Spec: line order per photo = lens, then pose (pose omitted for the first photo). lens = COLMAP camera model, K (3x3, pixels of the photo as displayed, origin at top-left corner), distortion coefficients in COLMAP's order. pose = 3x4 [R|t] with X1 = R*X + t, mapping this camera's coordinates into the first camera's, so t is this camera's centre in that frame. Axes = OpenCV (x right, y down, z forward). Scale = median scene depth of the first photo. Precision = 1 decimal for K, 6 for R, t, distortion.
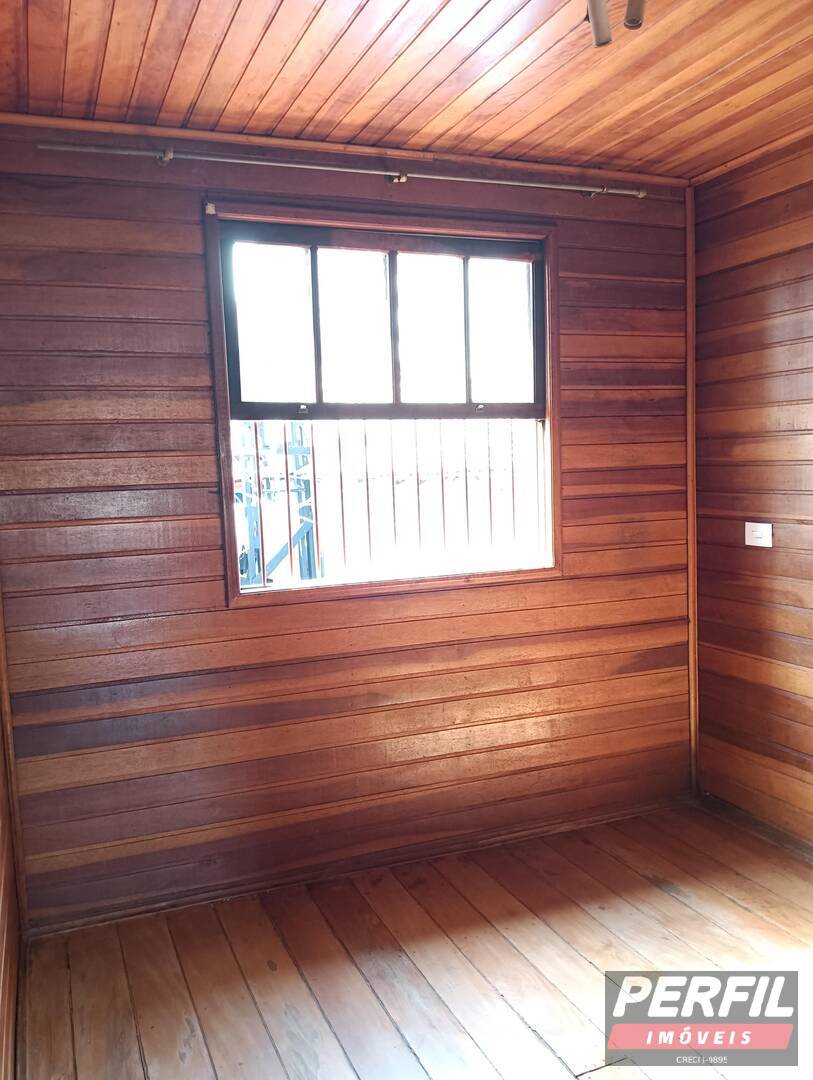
lens RADIAL K [[855.6, 0, 413.5], [0, 855.6, 541.0], [0, 0, 1]] dist [0.046096, -0.108008]
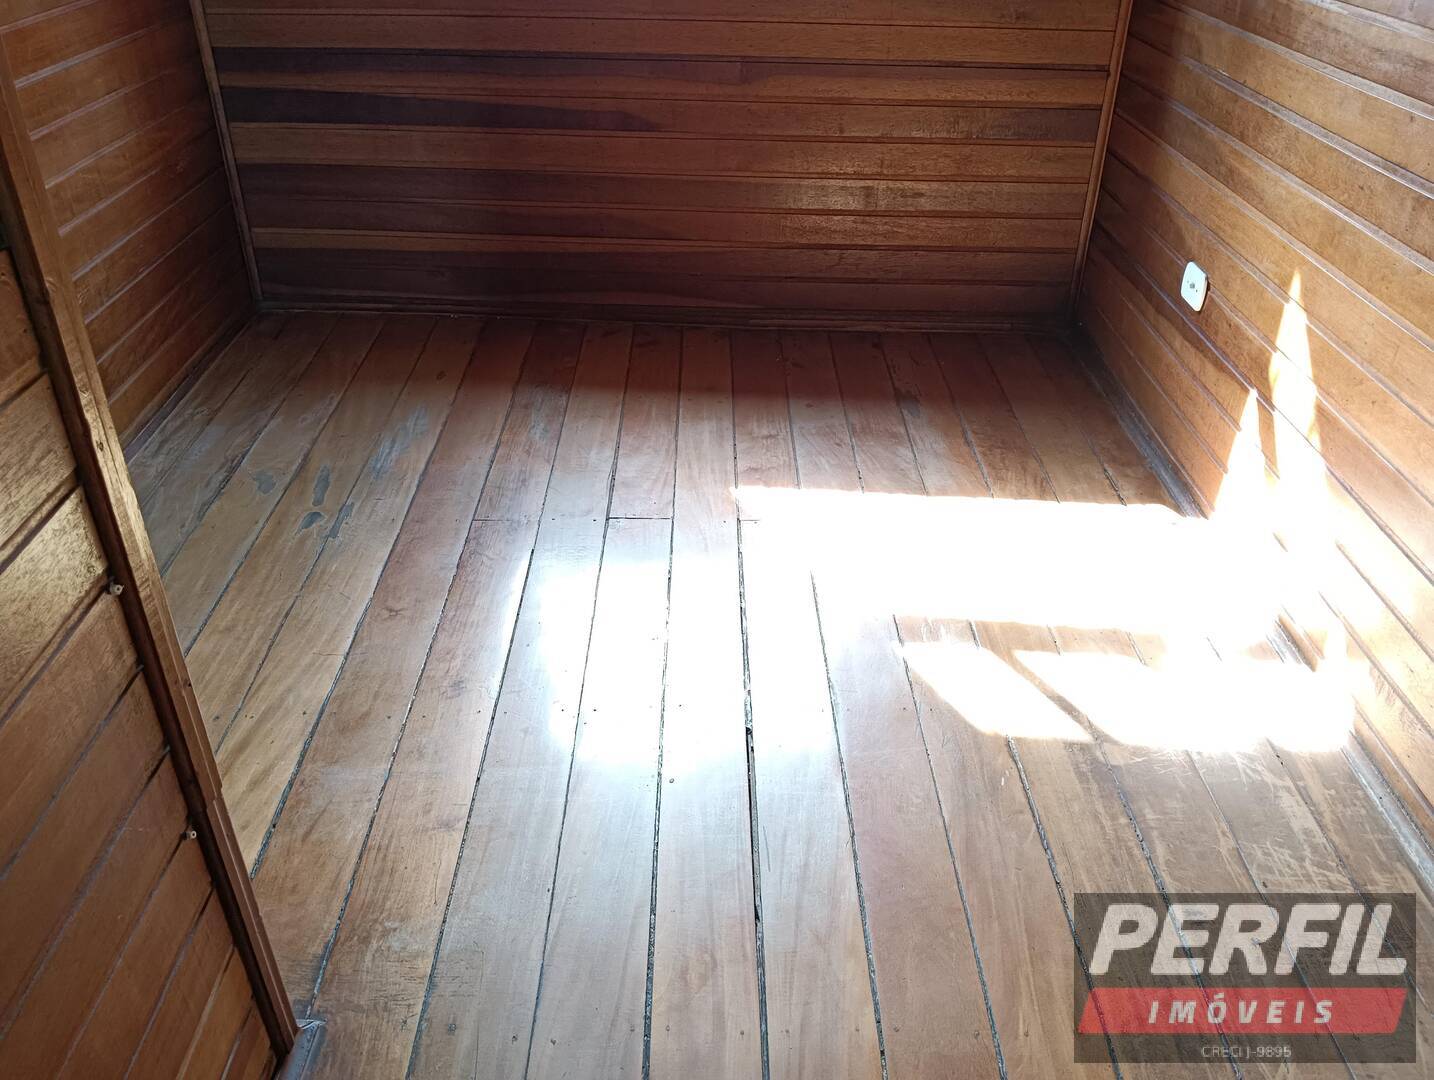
lens RADIAL K [[1136.0, 0, 719.5], [0, 1136.0, 543.2], [0, 0, 1]] dist [0.046096, -0.108008]
pose [[0.916674, 0.252079, -0.310105, 0.516611], [-0.078815, 0.874762, 0.478101, 0.013184], [0.391787, -0.413822, 0.821739, -0.019556]]
